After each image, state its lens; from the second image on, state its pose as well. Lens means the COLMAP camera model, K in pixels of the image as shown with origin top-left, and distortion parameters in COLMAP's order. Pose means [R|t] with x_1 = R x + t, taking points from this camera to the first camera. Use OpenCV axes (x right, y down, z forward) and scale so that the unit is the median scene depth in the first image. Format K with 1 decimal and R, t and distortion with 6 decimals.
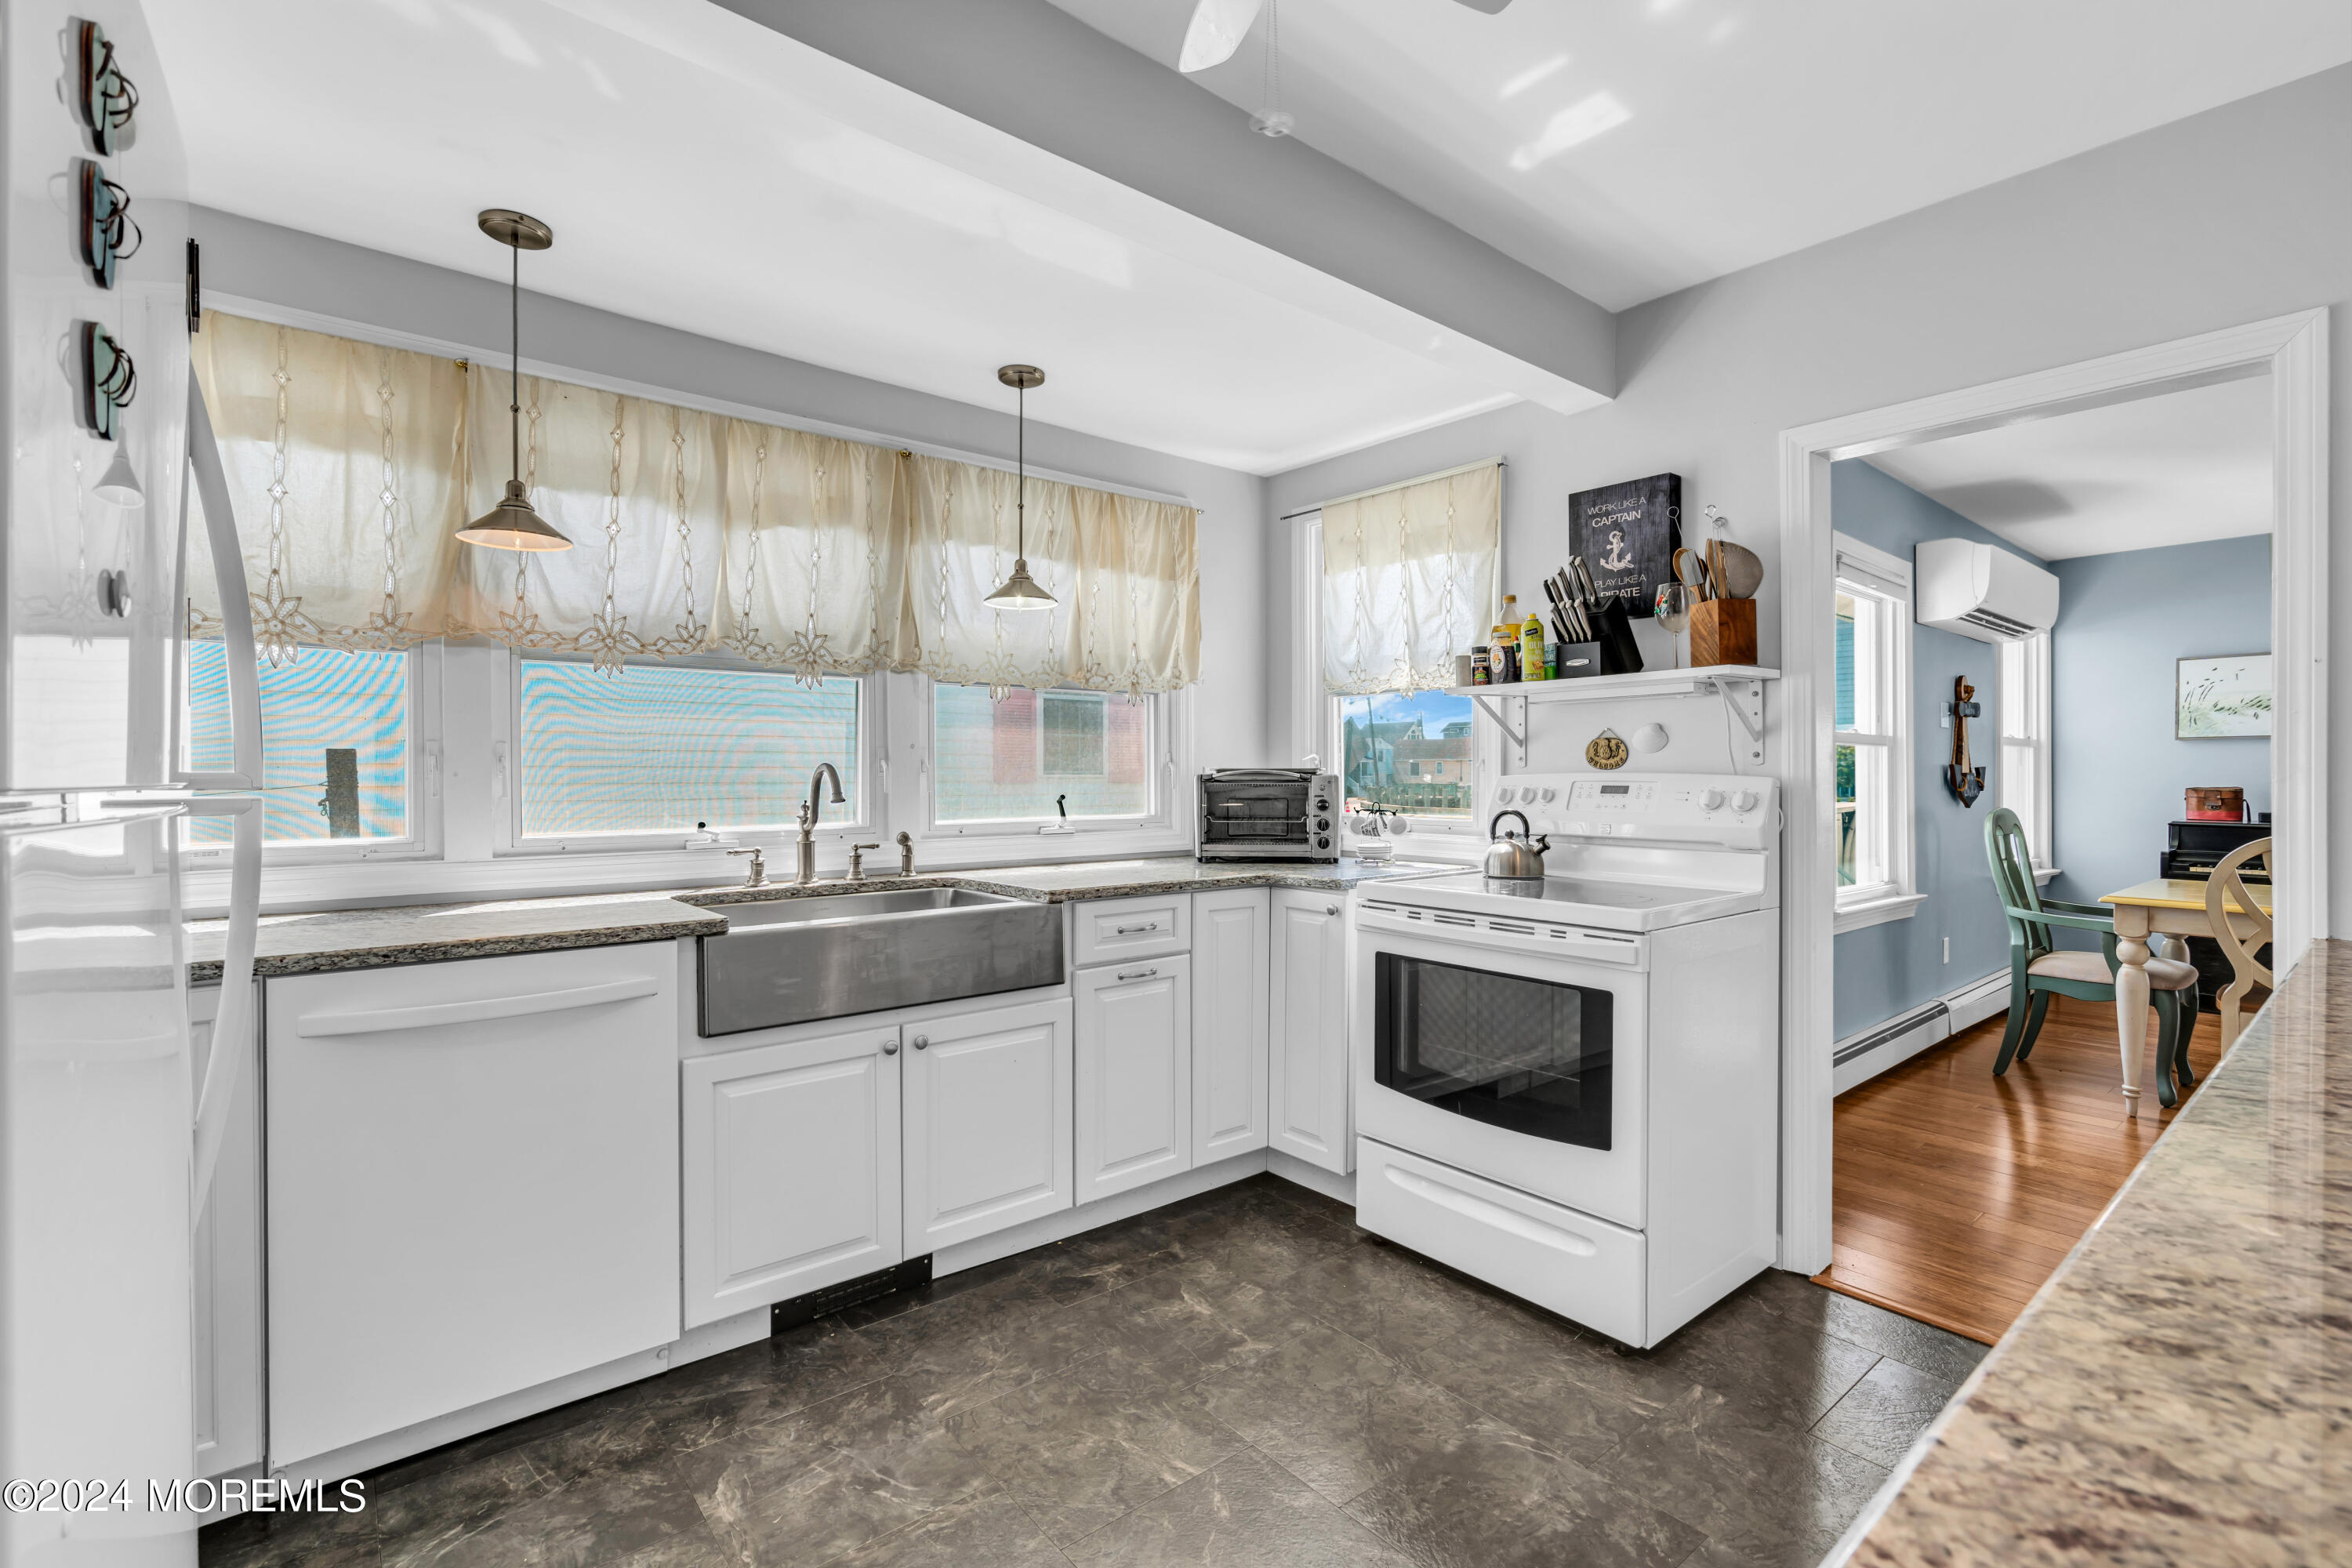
lens RADIAL K [[1060.2, 0, 1176.0], [0, 1060.2, 784.0], [0, 0, 1]] dist [-0.001453, 0.000375]
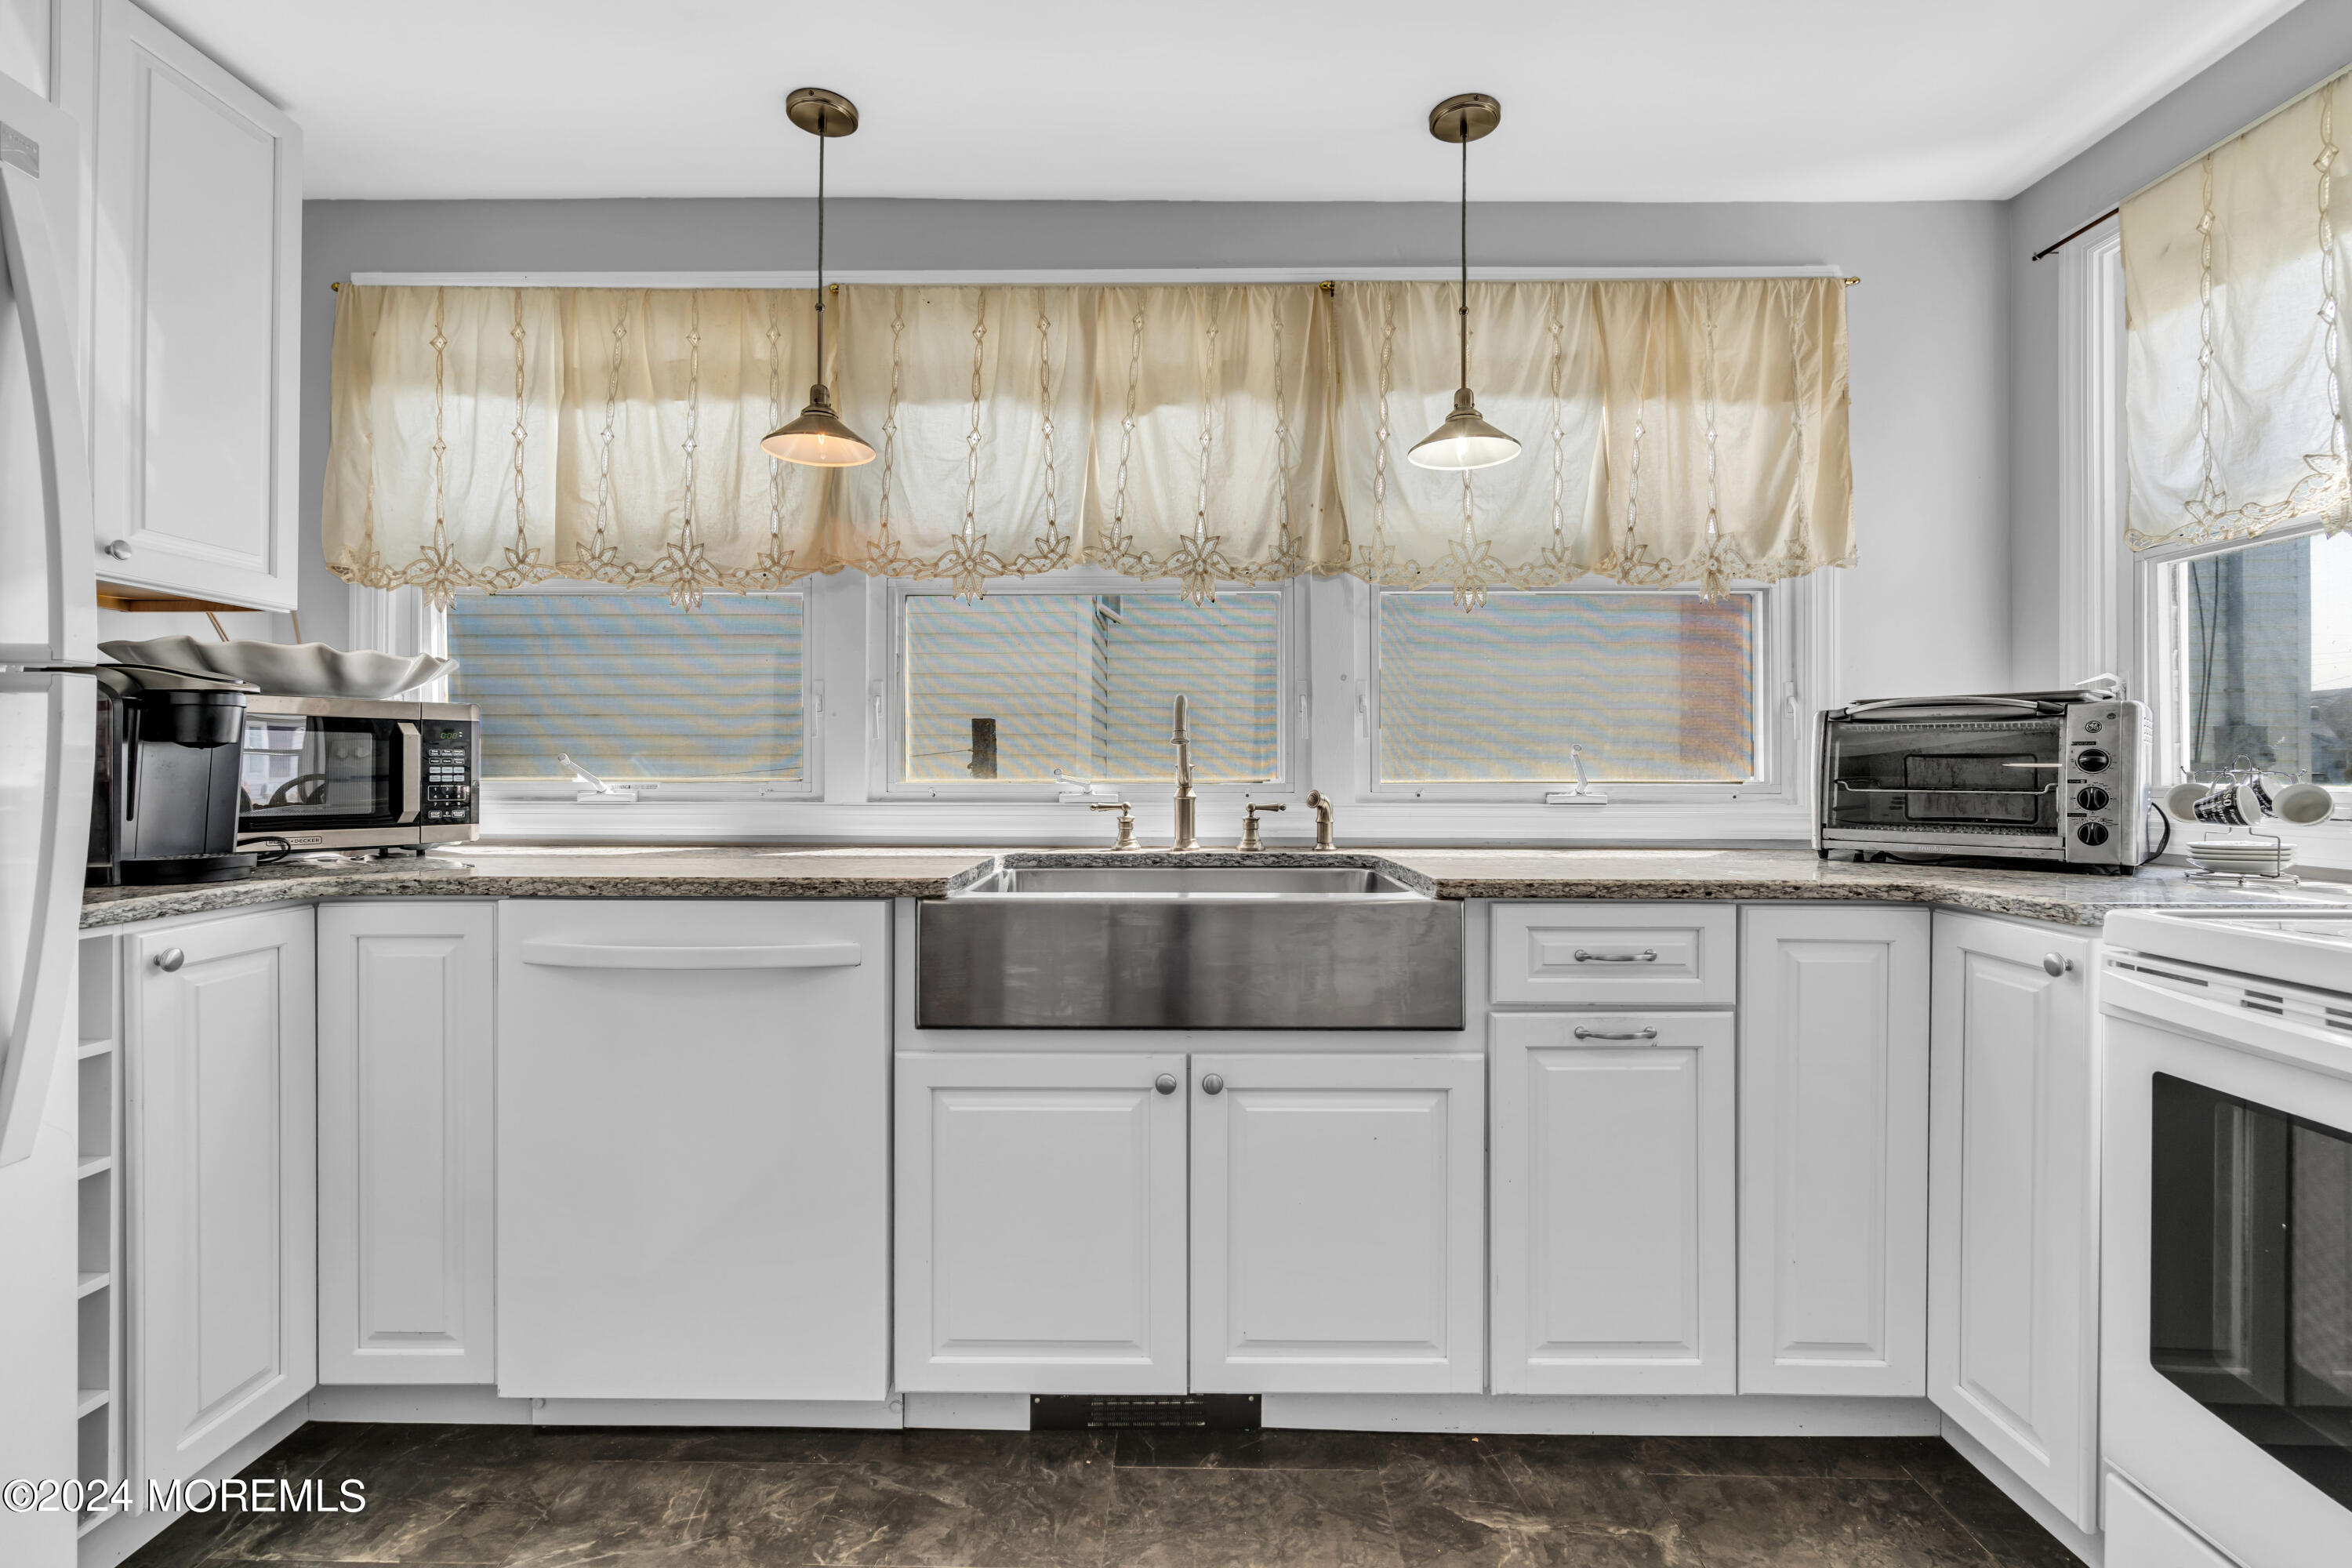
lens RADIAL K [[1060.9, 0, 1170.2], [0, 1060.9, 764.6], [0, 0, 1]] dist [-0.012690, 0.006179]
pose [[0.762490, 0.000677, -0.646999, 0.153040], [-0.008207, 0.999929, -0.008626, 0.036025], [0.646948, 0.011887, 0.762442, 0.383158]]
